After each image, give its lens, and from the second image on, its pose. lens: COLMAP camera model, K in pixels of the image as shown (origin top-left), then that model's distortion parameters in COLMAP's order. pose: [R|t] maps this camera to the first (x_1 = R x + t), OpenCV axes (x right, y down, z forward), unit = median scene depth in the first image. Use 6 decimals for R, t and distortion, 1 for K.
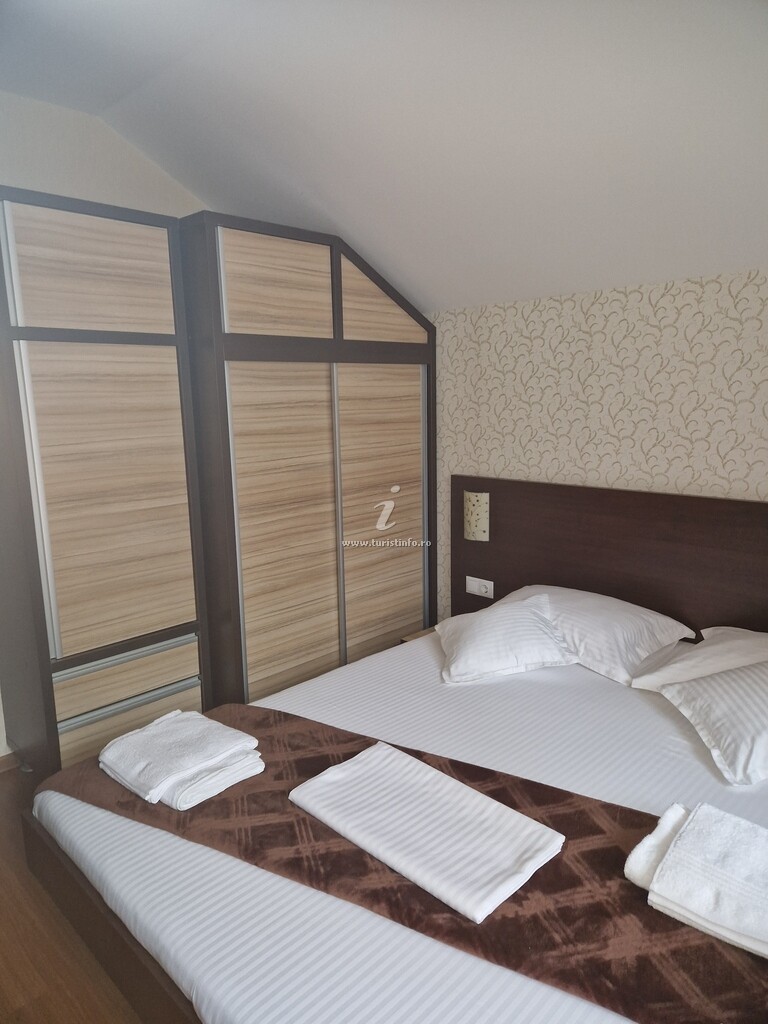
lens RADIAL K [[690.6, 0, 393.2], [0, 690.6, 516.3], [0, 0, 1]] dist [0.121113, -0.104055]
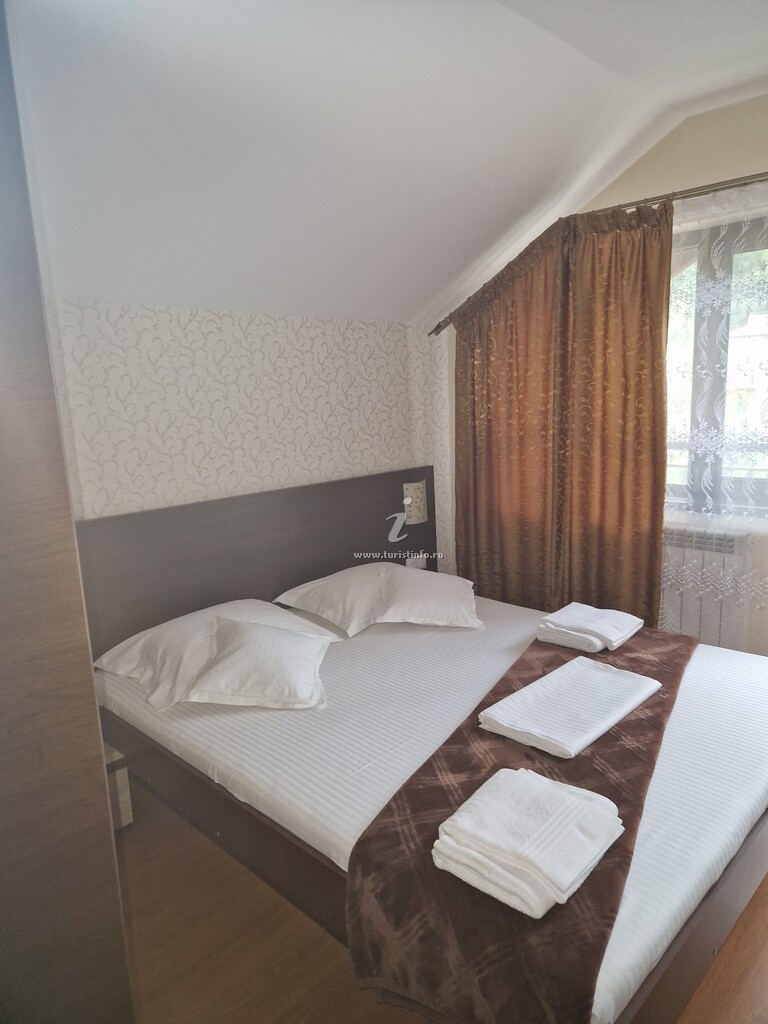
lens RADIAL K [[690.6, 0, 393.2], [0, 690.6, 516.3], [0, 0, 1]] dist [0.121113, -0.104055]
pose [[-0.017792, -0.157330, 0.987386, -0.846817], [0.225130, 0.961552, 0.157271, -0.139673], [-0.974166, 0.225089, 0.018312, 0.849036]]
